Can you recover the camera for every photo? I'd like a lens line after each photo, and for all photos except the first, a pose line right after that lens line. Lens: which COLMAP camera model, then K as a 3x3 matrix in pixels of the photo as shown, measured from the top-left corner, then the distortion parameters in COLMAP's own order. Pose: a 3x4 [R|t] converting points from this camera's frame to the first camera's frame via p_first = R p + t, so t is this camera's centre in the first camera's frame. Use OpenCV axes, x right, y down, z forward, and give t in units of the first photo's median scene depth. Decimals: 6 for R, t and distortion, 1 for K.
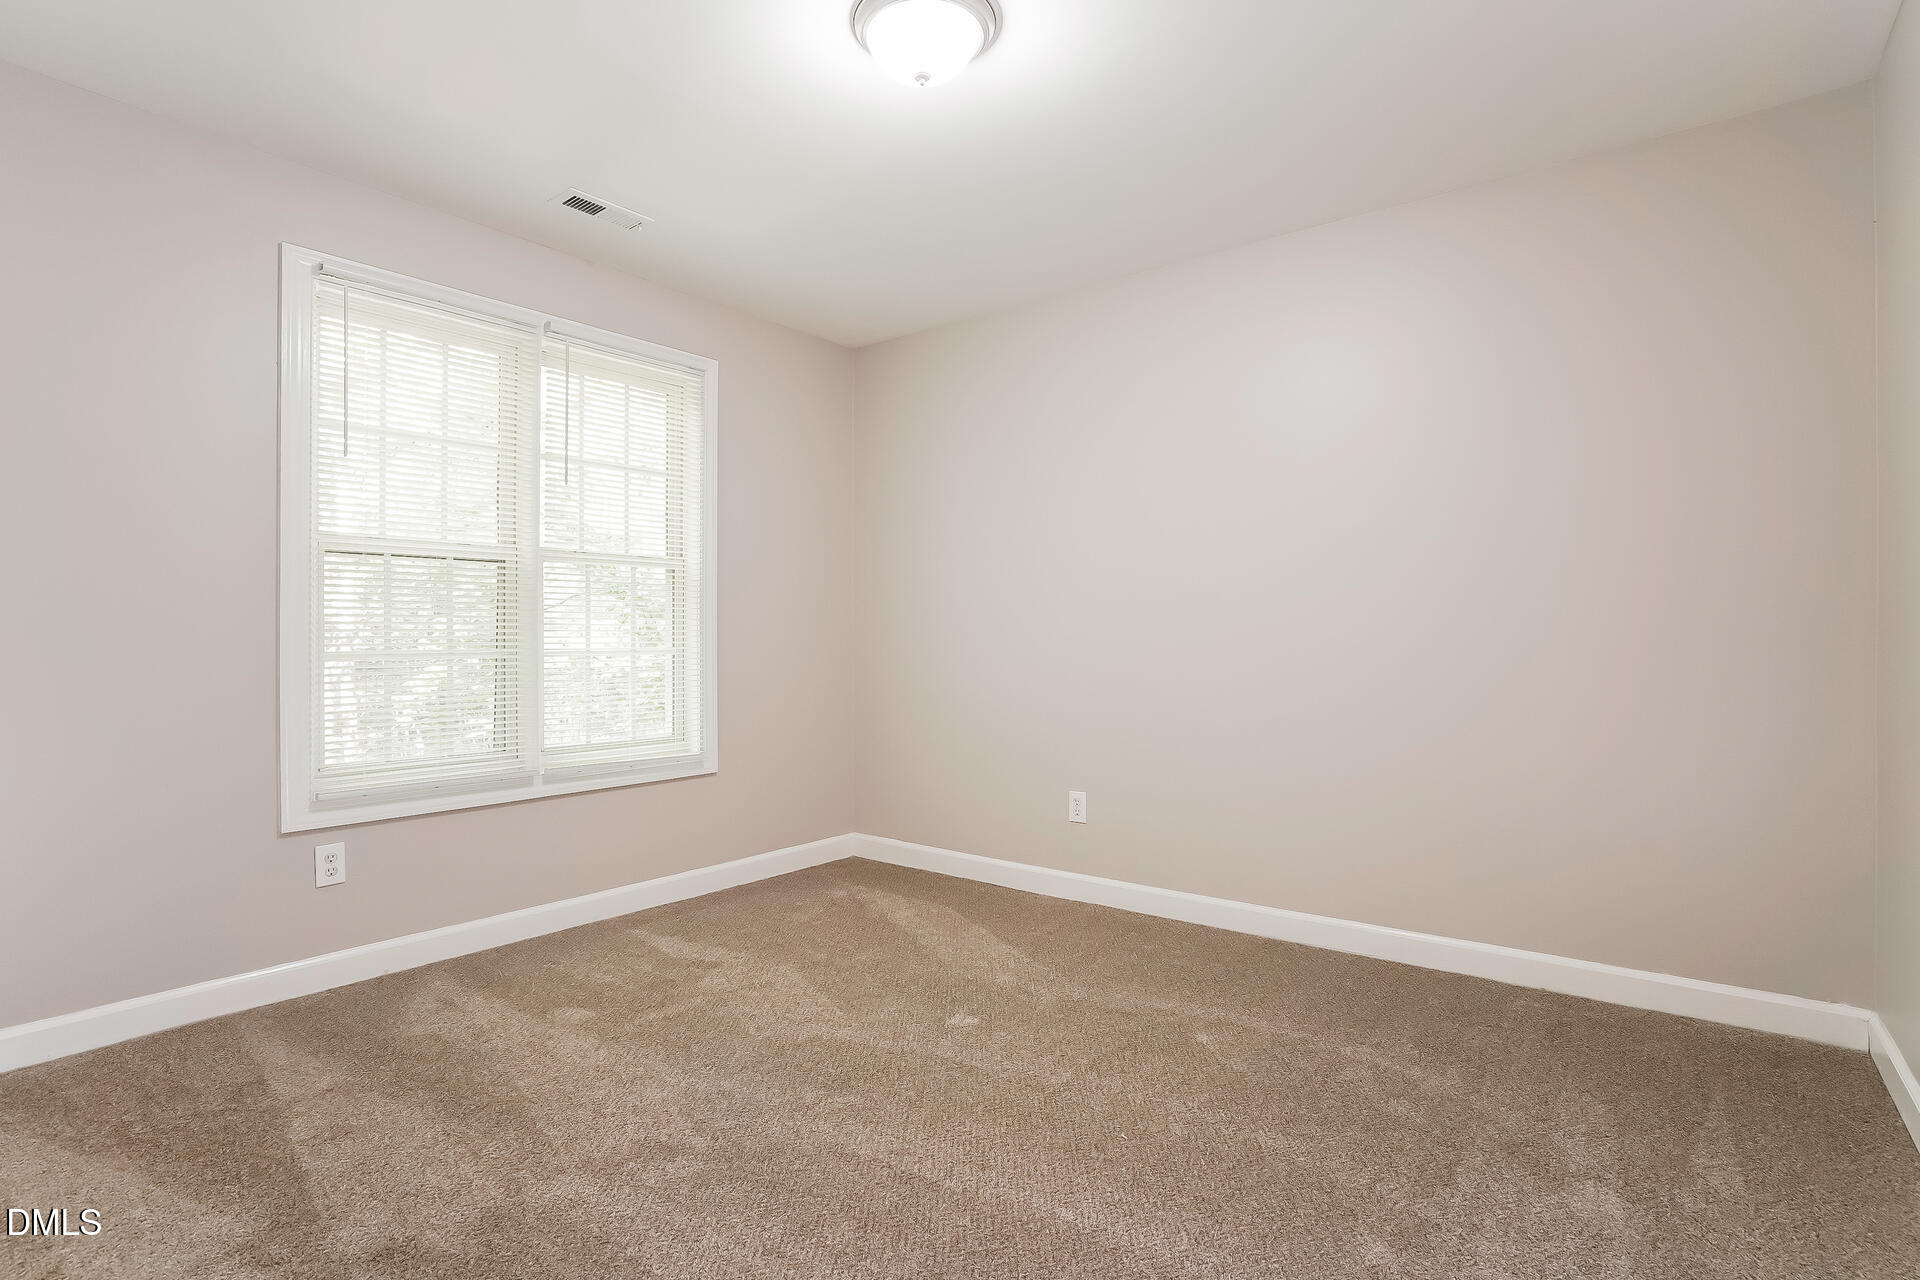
lens RADIAL K [[921.6, 0, 954.8], [0, 921.6, 644.9], [0, 0, 1]] dist [-0.052157, 0.020993]
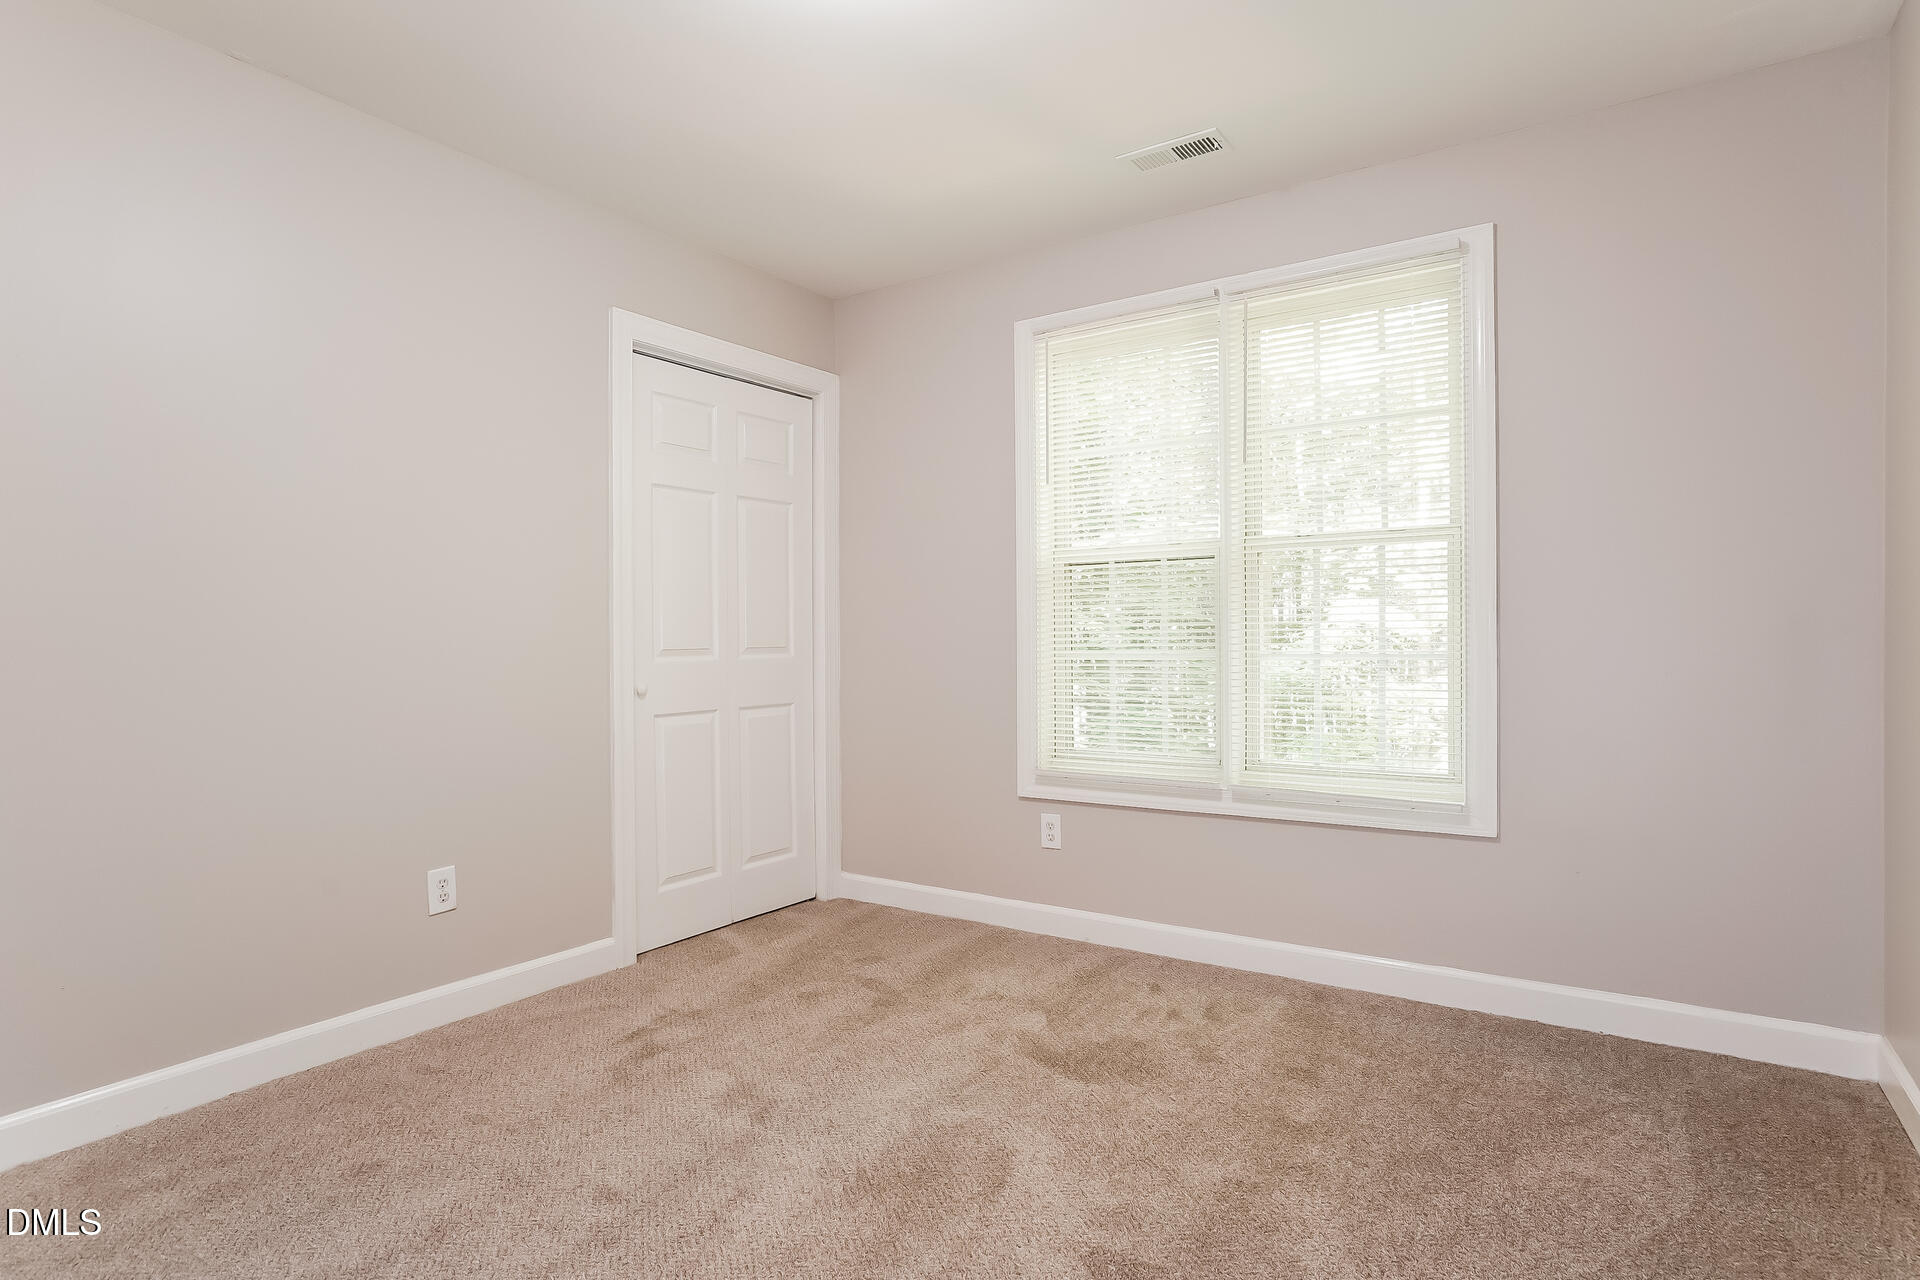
lens RADIAL K [[1008.5, 0, 958.2], [0, 1008.5, 644.4], [0, 0, 1]] dist [-0.049199, 0.026275]
pose [[0.073284, 0.007208, -0.997285, 0.531359], [-0.000217, 0.999974, 0.007211, -0.009182], [0.997311, -0.000312, 0.073284, 0.680520]]
